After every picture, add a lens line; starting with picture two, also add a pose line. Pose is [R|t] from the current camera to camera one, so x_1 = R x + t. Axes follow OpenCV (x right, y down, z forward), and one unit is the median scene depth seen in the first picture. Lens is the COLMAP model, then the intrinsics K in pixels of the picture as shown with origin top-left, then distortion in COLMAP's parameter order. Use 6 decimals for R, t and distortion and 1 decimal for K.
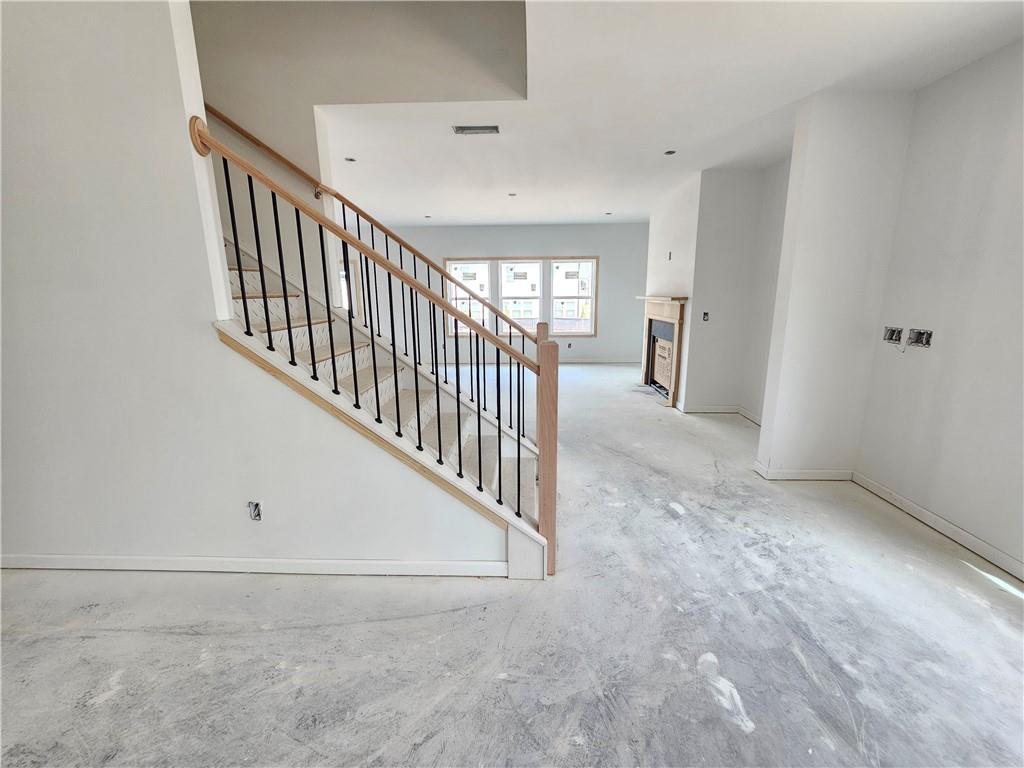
lens RADIAL K [[418.9, 0, 517.5], [0, 418.9, 378.6], [0, 0, 1]] dist [-0.000168, -0.000031]
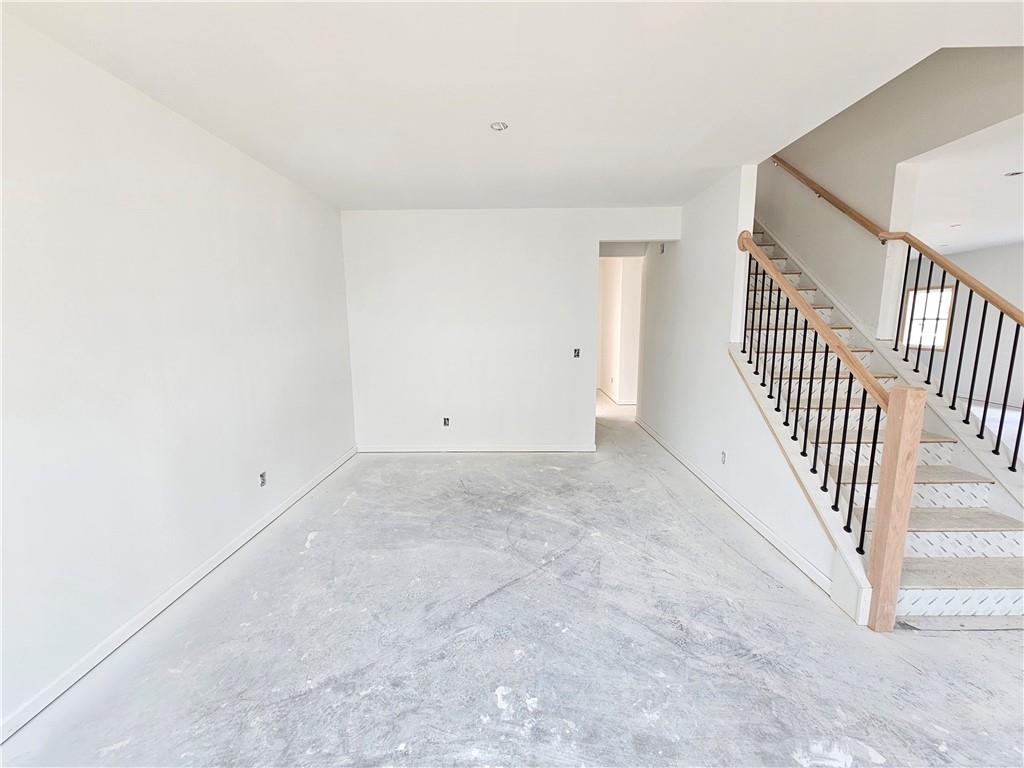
lens RADIAL K [[418.9, 0, 513.4], [0, 418.9, 382.1], [0, 0, 1]] dist [-0.000168, -0.000031]
pose [[0.020662, 0.159711, -0.986948, 1.005632], [-0.198341, 0.968193, 0.152523, -0.064834], [0.979915, 0.192601, 0.051682, 0.050296]]
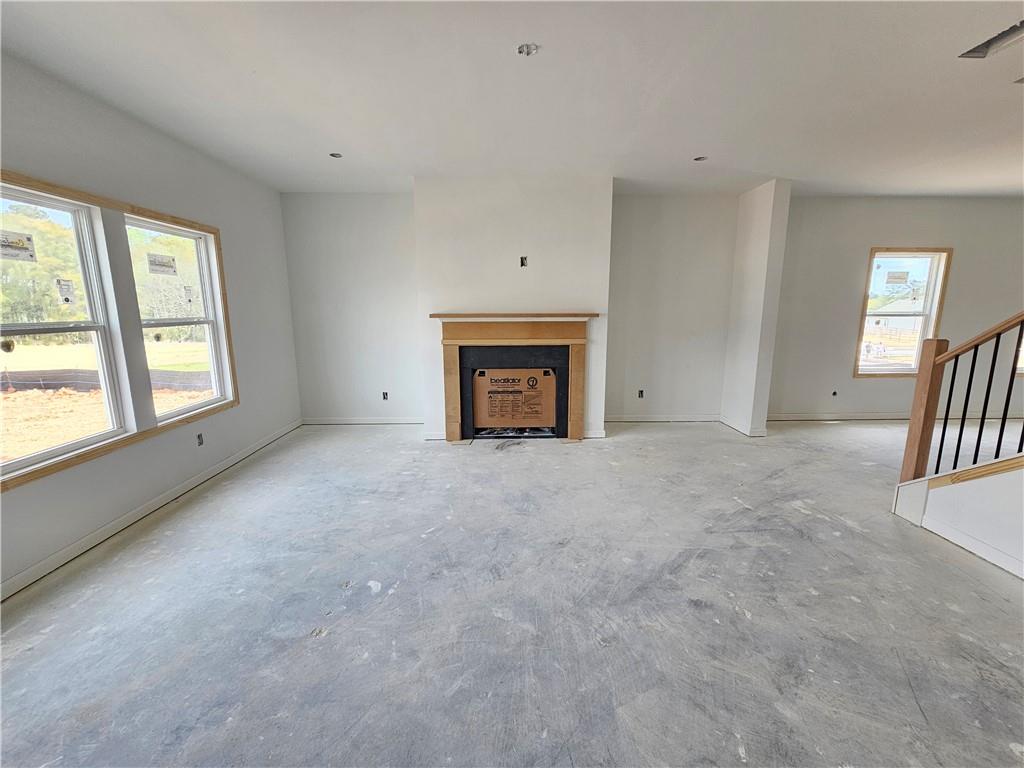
lens RADIAL K [[418.9, 0, 515.0], [0, 418.9, 378.2], [0, 0, 1]] dist [-0.000168, -0.000031]
pose [[-0.062216, -0.161893, 0.984845, -1.197869], [0.204905, 0.963665, 0.171356, -0.609028], [-0.976803, 0.212461, -0.026783, 3.003002]]
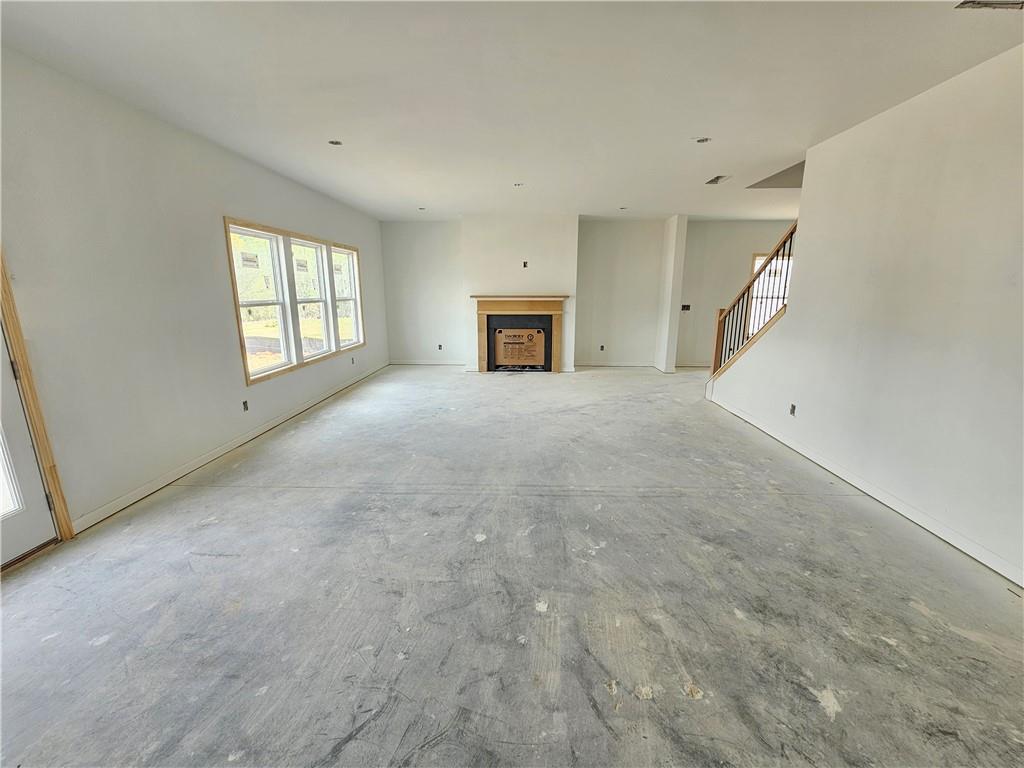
lens RADIAL K [[418.9, 0, 515.8], [0, 418.9, 381.0], [0, 0, 1]] dist [-0.000168, -0.000031]
pose [[-0.006946, -0.205837, 0.978562, -2.735017], [0.202564, 0.958007, 0.202952, -0.596176], [-0.979244, 0.199631, 0.035041, 2.929901]]
